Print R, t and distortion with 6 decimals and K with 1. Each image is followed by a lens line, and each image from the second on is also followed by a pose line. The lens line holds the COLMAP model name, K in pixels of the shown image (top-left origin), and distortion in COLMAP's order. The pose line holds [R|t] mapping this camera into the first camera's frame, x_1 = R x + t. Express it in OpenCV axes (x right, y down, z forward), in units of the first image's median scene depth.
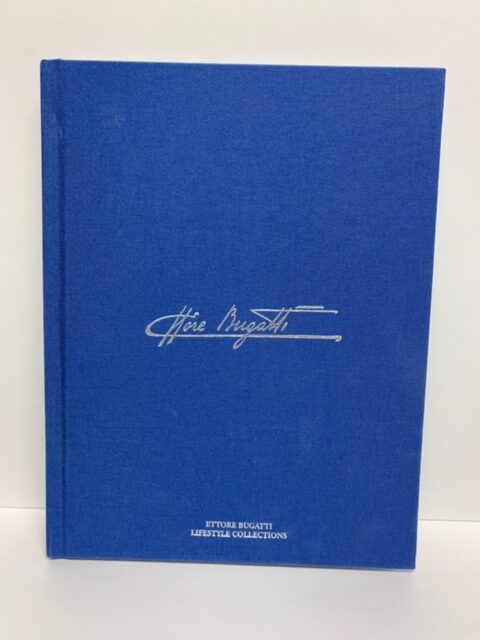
lens RADIAL K [[485.7, 0, 240.5], [0, 485.7, 319.1], [0, 0, 1]] dist [-0.014520, -0.002222]
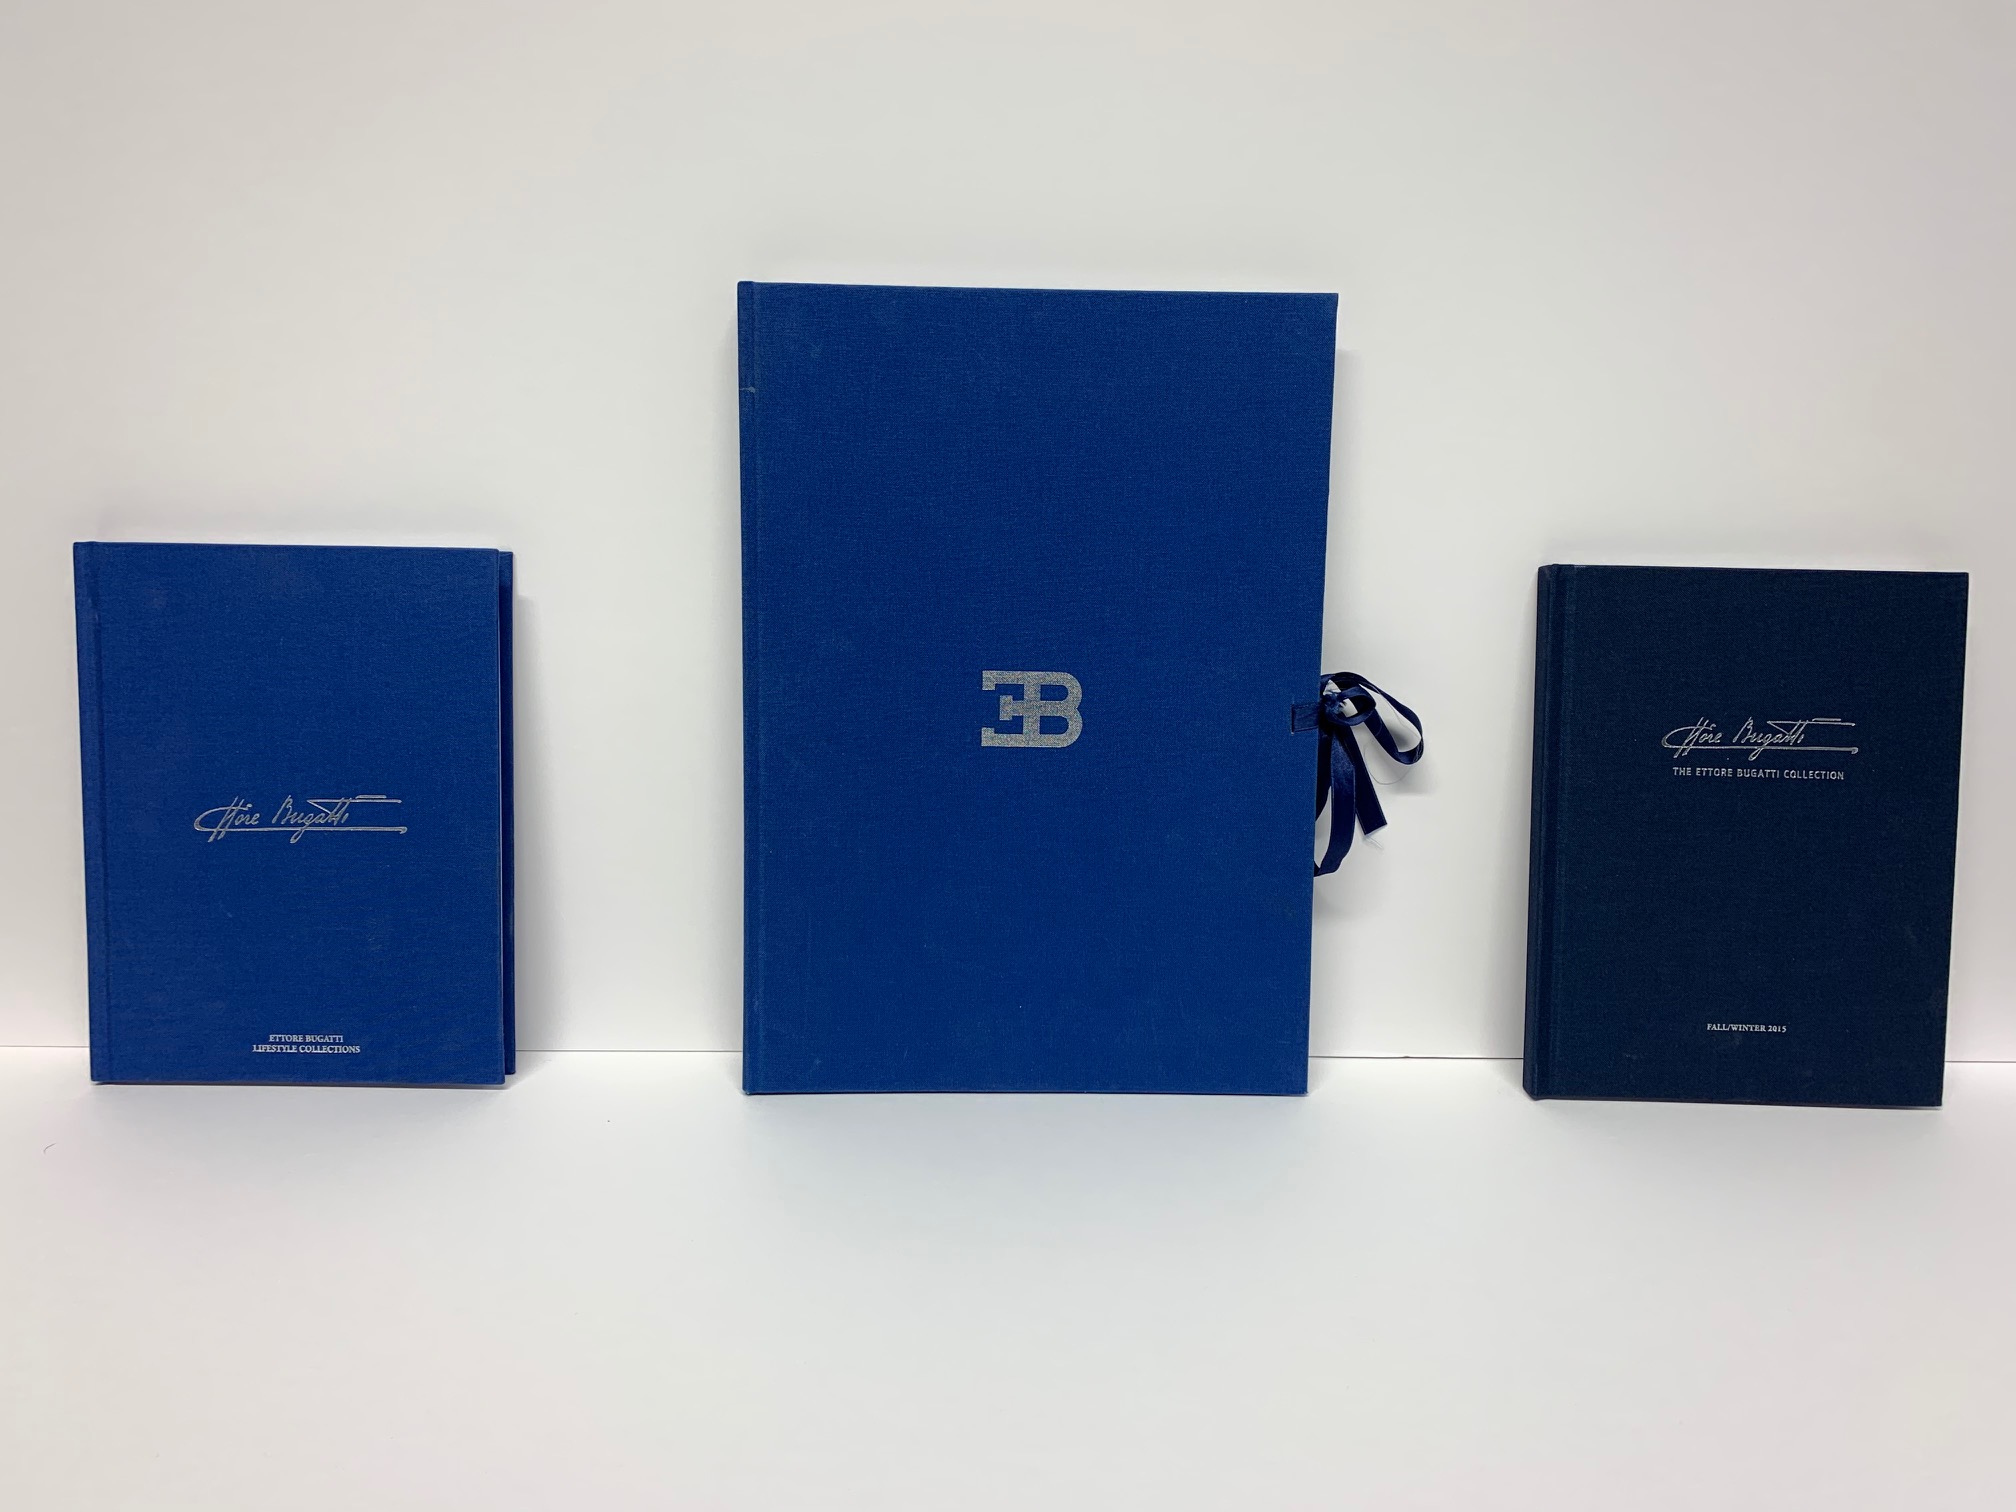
lens RADIAL K [[1529.9, 0, 1006.2], [0, 1529.9, 759.9], [0, 0, 1]] dist [-0.014520, -0.002222]
pose [[0.998826, -0.014335, 0.046265, 1.221963], [0.015058, 0.999769, -0.015327, -0.032255], [-0.046035, 0.016006, 0.998812, -1.981789]]
